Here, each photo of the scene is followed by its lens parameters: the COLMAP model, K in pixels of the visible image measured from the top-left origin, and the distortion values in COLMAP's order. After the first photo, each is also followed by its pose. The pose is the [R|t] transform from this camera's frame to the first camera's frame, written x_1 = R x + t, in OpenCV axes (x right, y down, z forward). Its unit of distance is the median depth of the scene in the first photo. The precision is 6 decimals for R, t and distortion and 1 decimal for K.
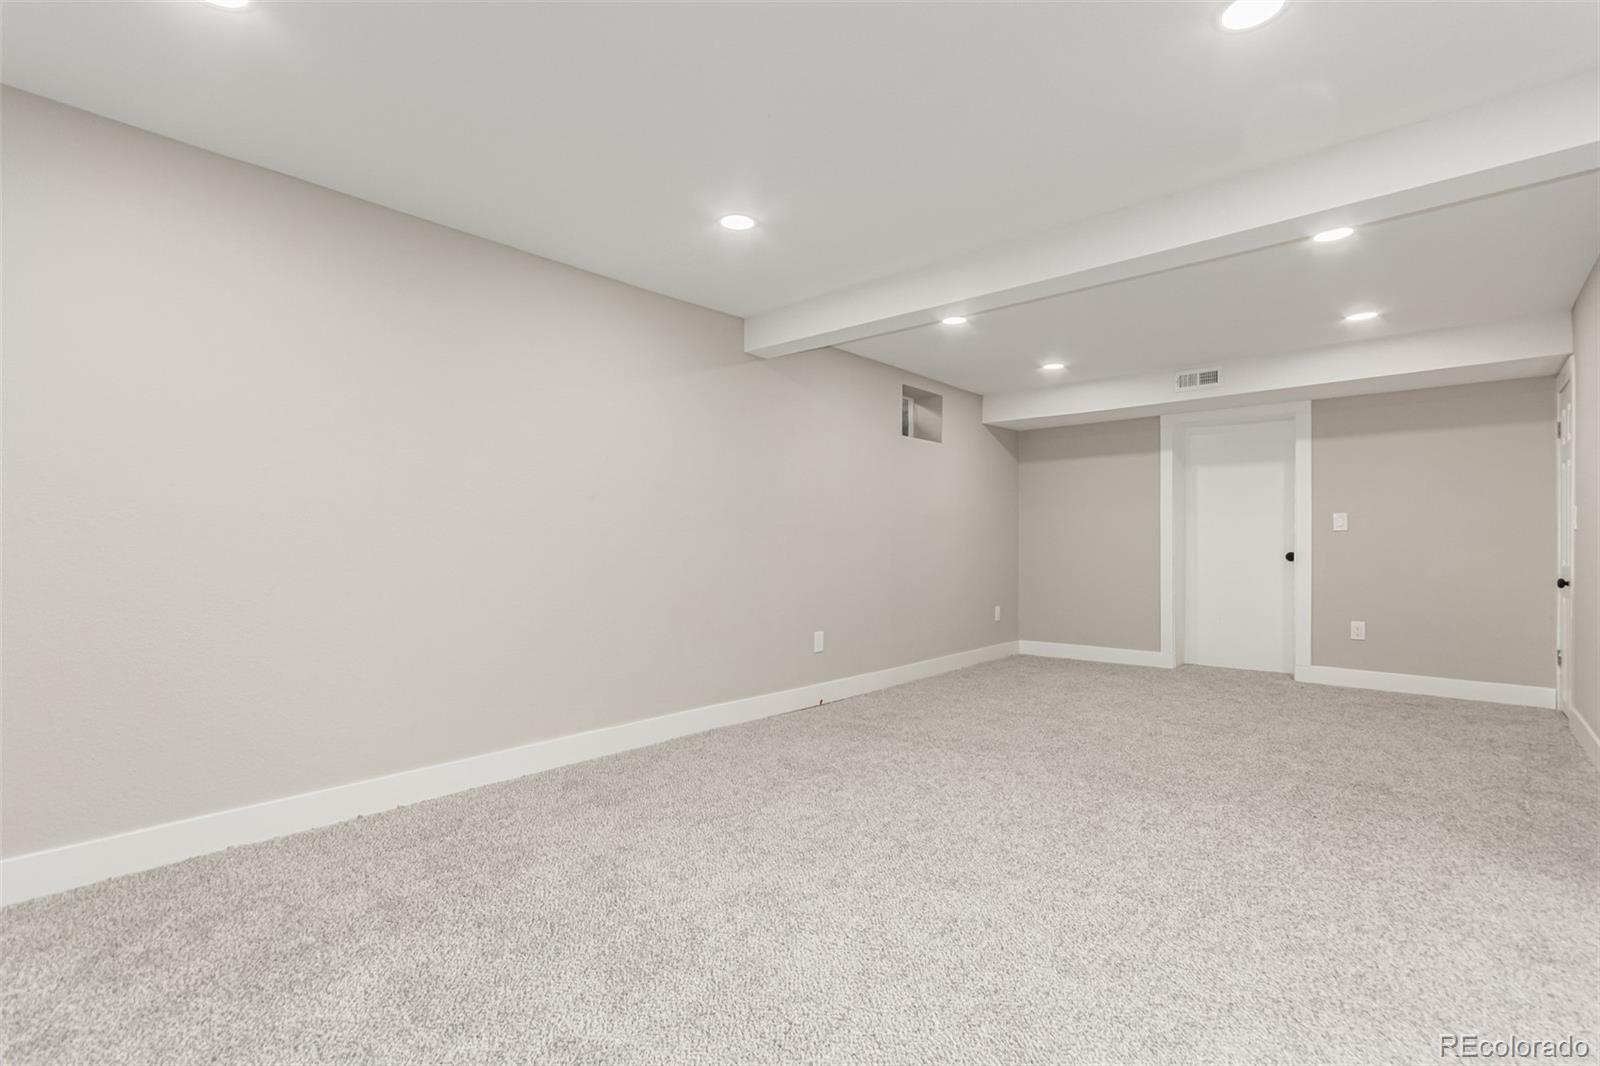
lens RADIAL K [[748.5, 0, 804.0], [0, 748.5, 529.0], [0, 0, 1]] dist [0.002778, -0.000497]
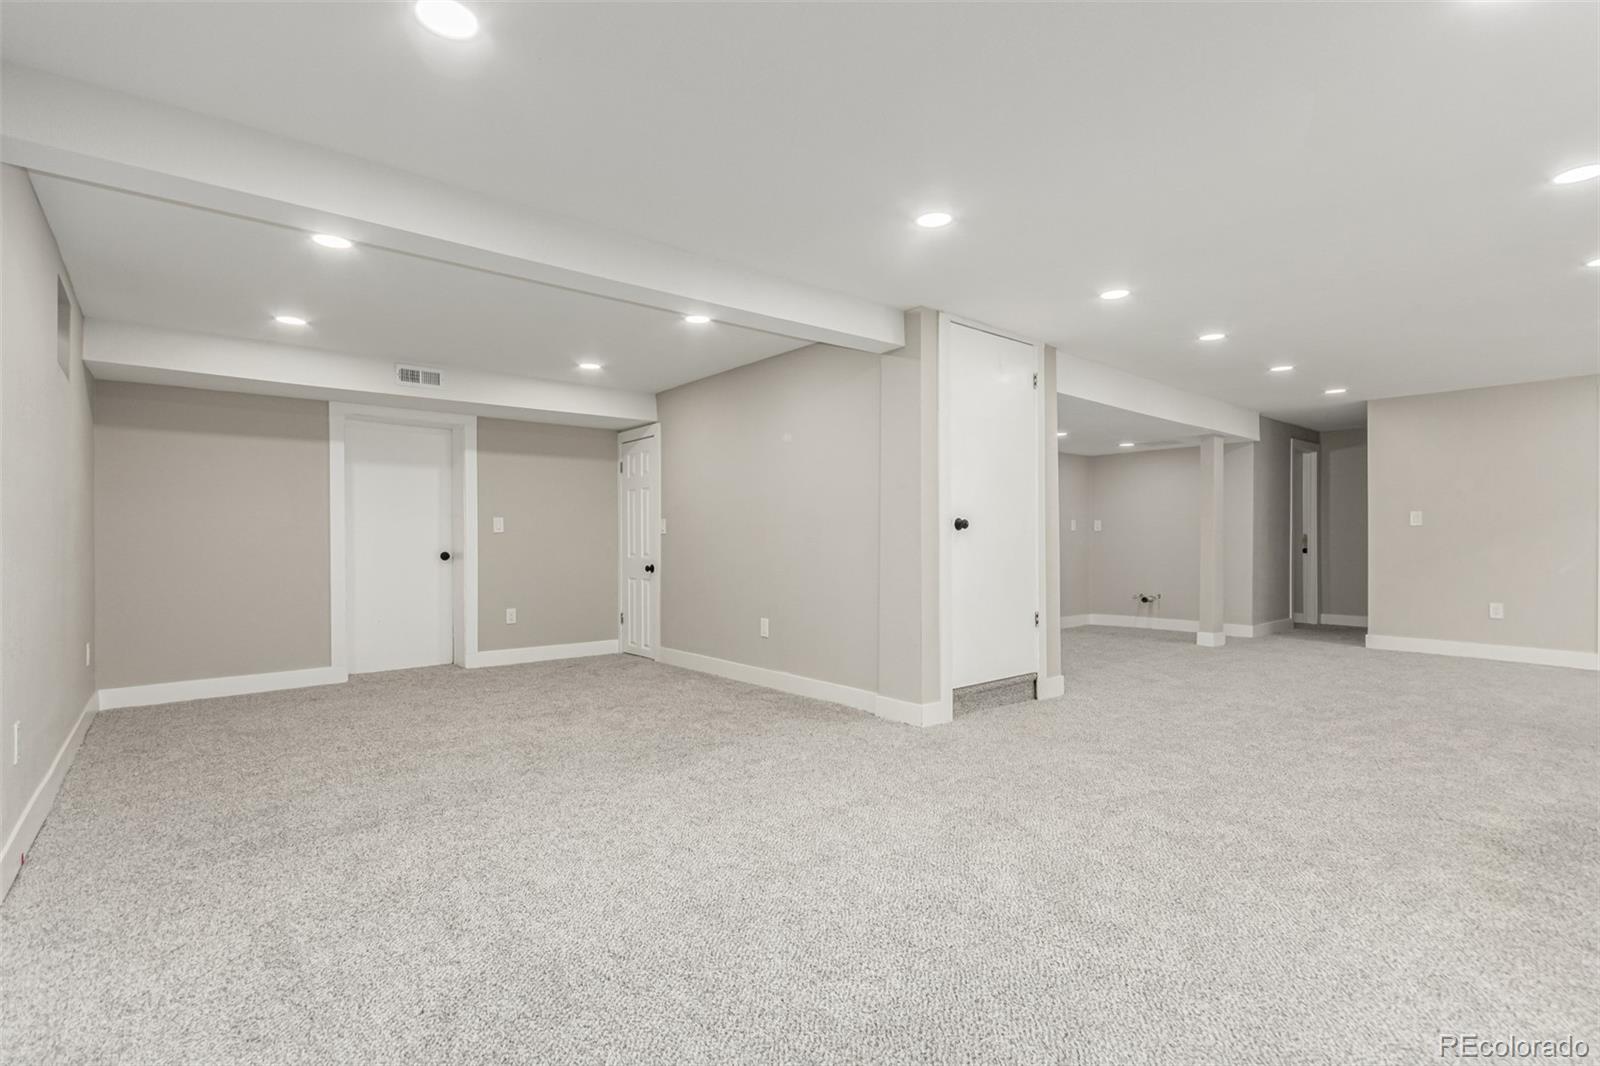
lens RADIAL K [[749.1, 0, 796.8], [0, 749.1, 549.1], [0, 0, 1]] dist [0.004637, -0.000642]
pose [[0.145693, -0.014859, 0.989218, -0.365714], [-0.014909, 0.999741, 0.017212, 0.000390], [-0.989218, -0.017256, 0.145434, 0.359869]]
